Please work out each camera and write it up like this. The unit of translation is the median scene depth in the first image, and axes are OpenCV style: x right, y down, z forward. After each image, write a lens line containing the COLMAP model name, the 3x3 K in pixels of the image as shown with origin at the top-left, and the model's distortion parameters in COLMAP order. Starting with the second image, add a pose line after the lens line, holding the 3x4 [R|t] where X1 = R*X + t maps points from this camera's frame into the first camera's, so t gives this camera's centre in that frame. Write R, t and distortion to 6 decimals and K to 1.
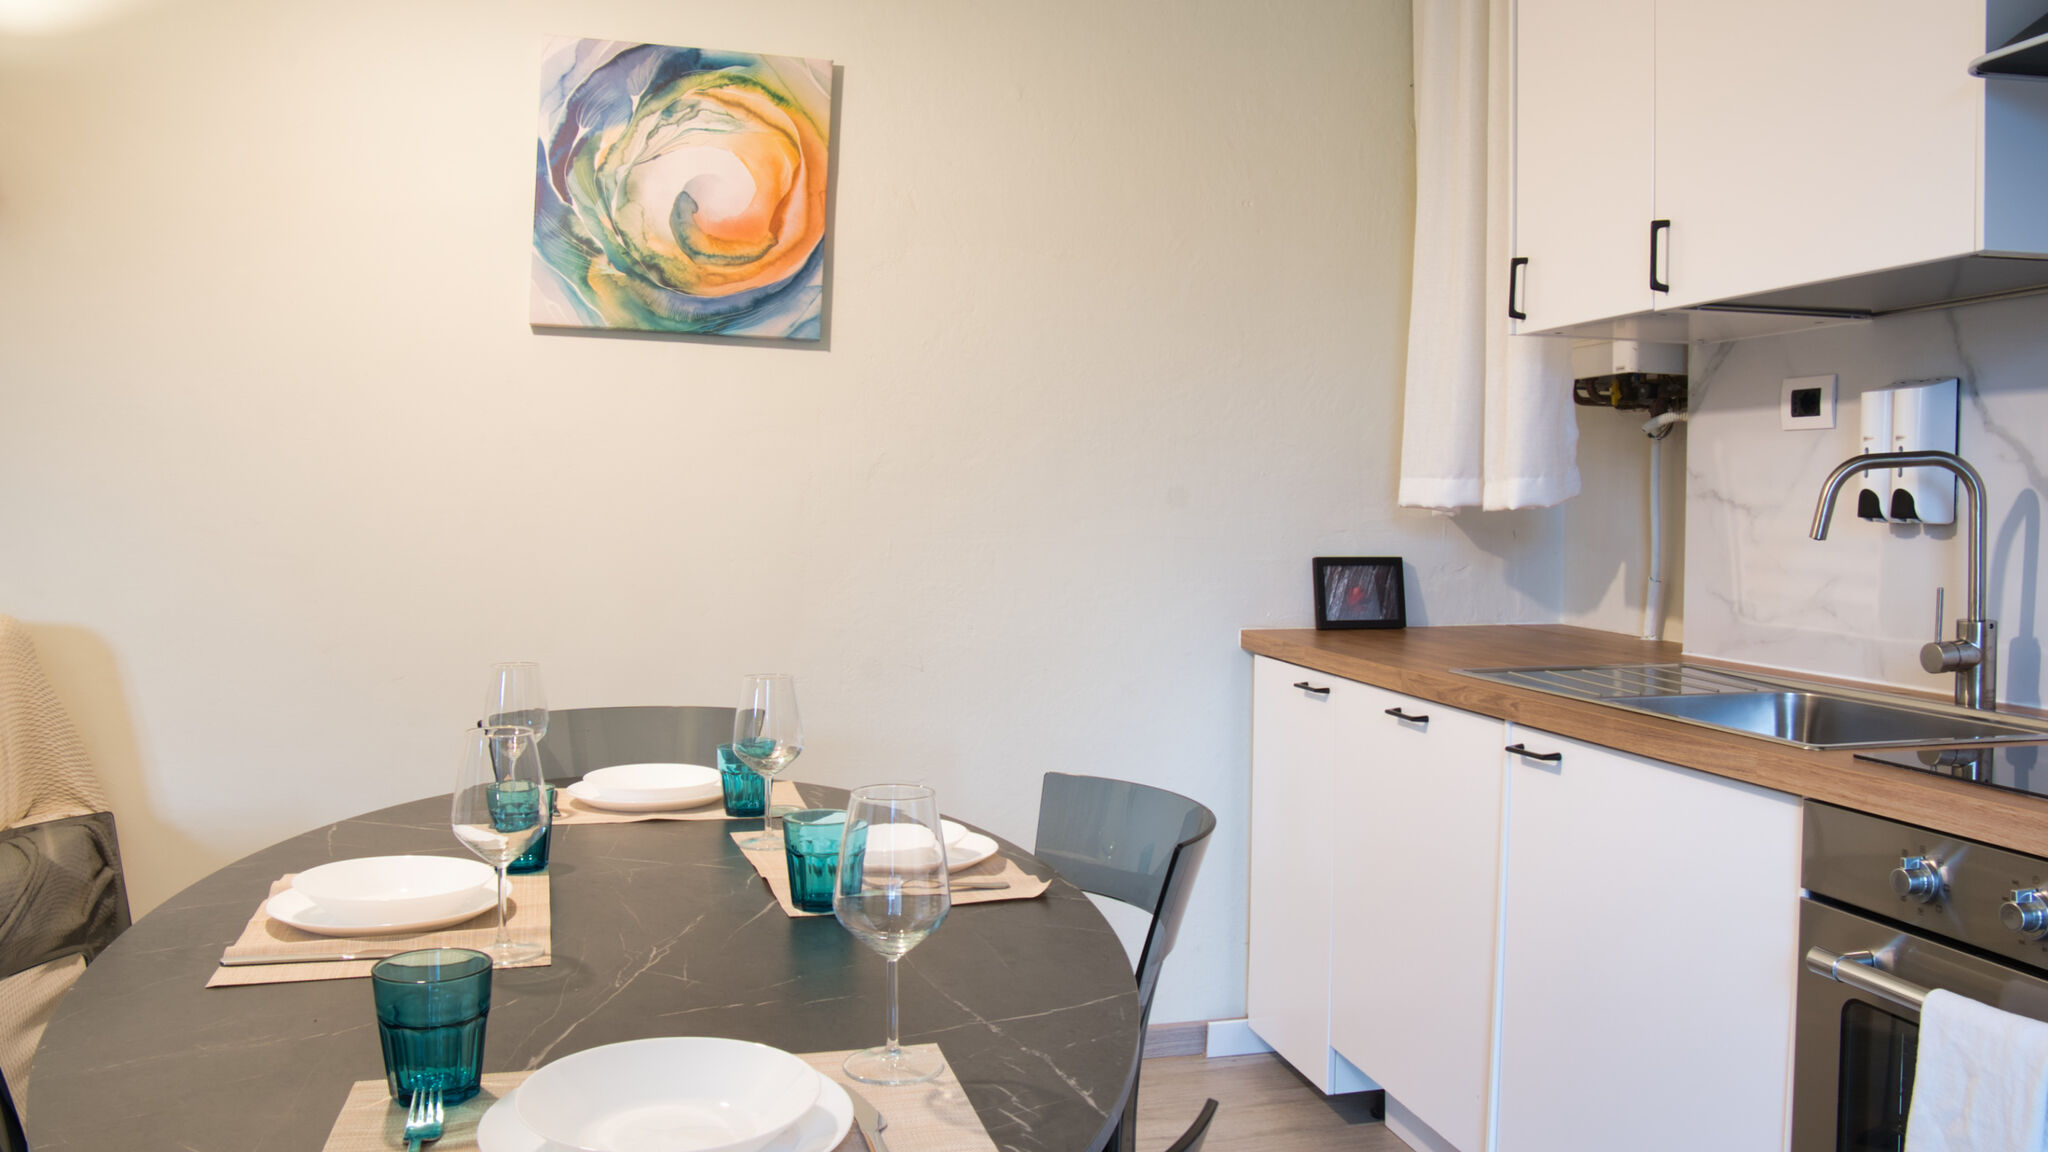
lens RADIAL K [[1528.1, 0, 1035.2], [0, 1528.1, 581.5], [0, 0, 1]] dist [-0.144441, 0.110134]
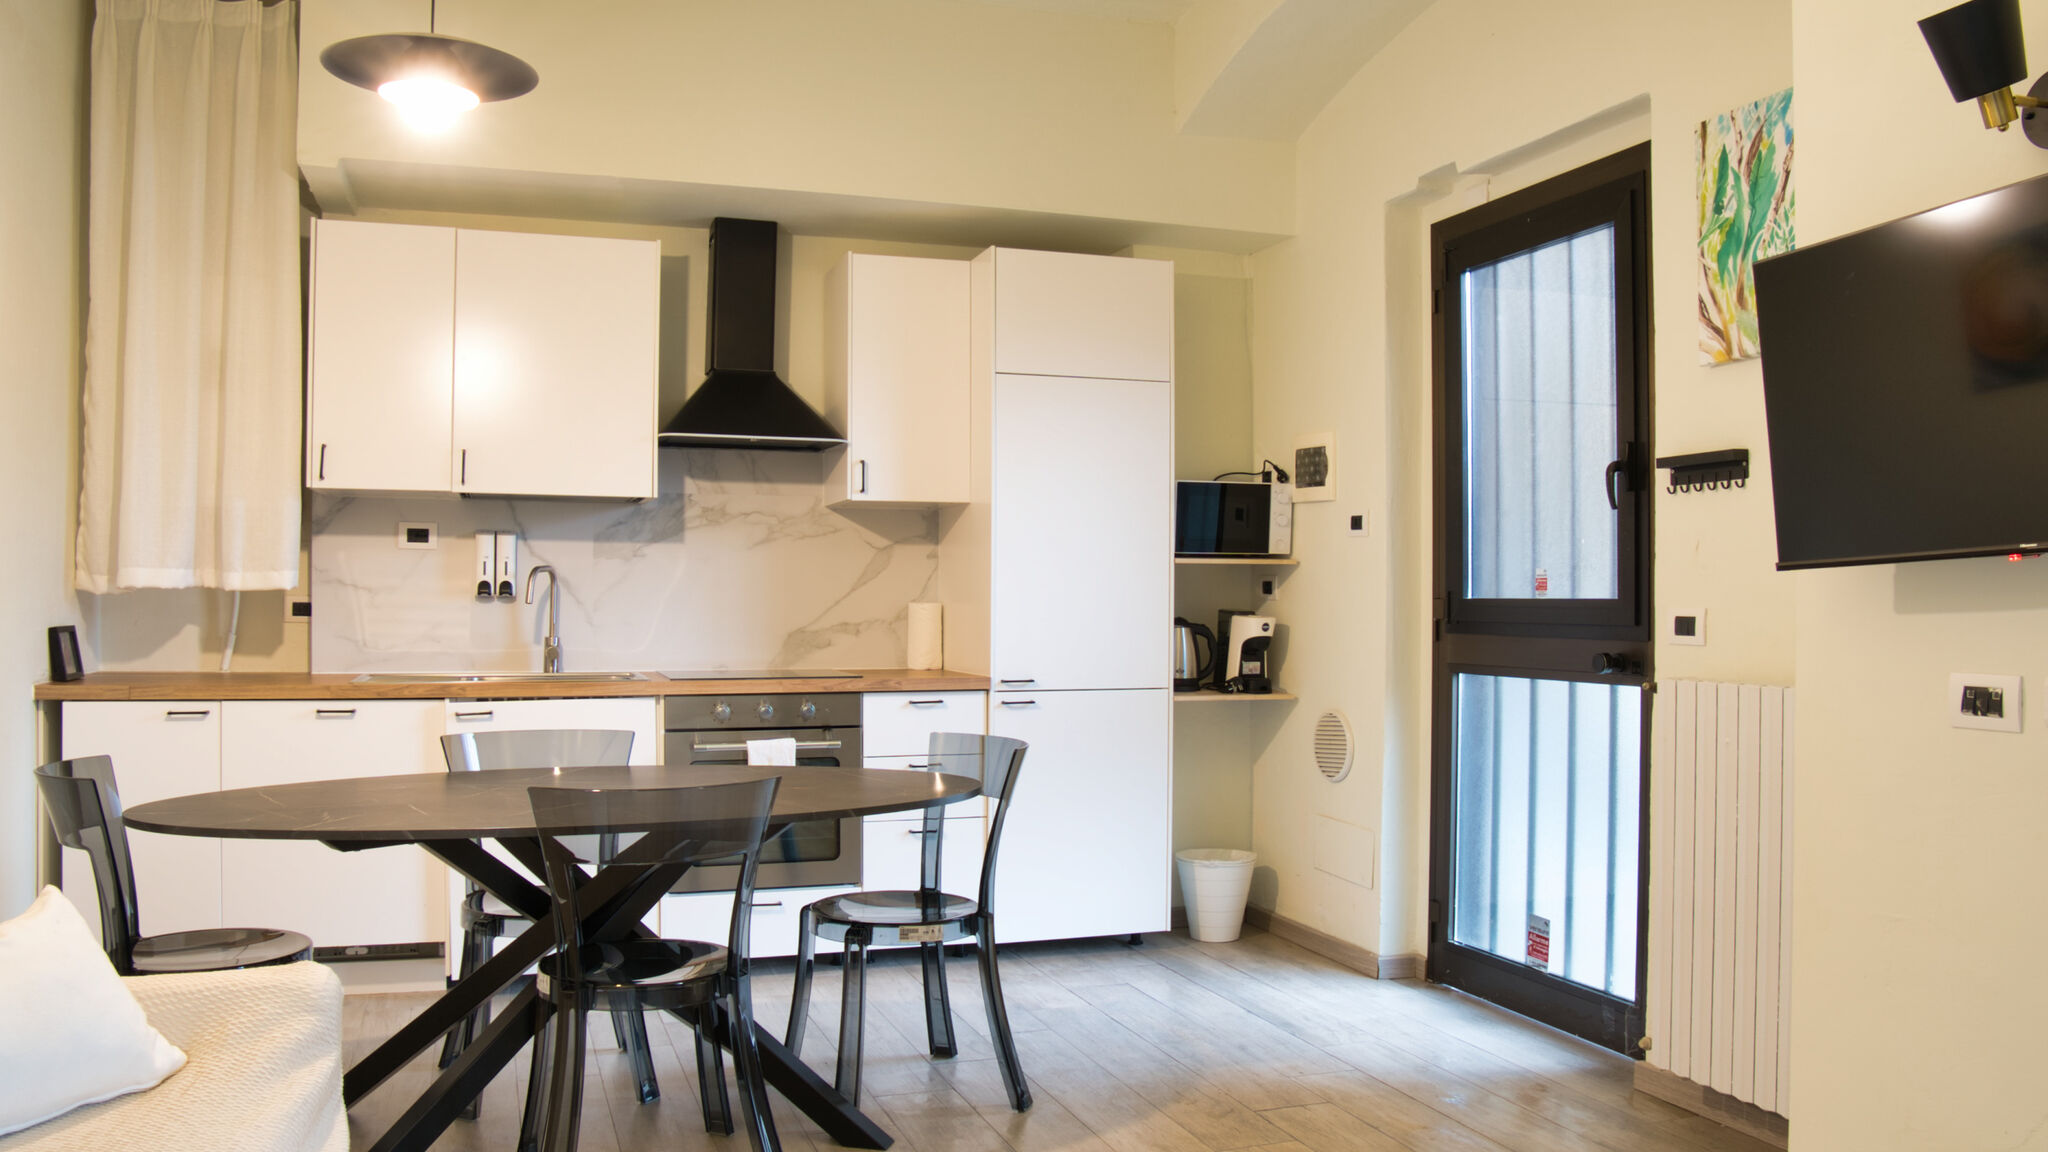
lens RADIAL K [[1528.1, 0, 1035.2], [0, 1528.1, 581.5], [0, 0, 1]] dist [-0.144441, 0.110134]
pose [[-0.105734, 0.002832, 0.994390, -1.319530], [0.042088, 0.999113, 0.001630, -0.024109], [-0.993503, 0.042024, -0.105760, 0.339141]]
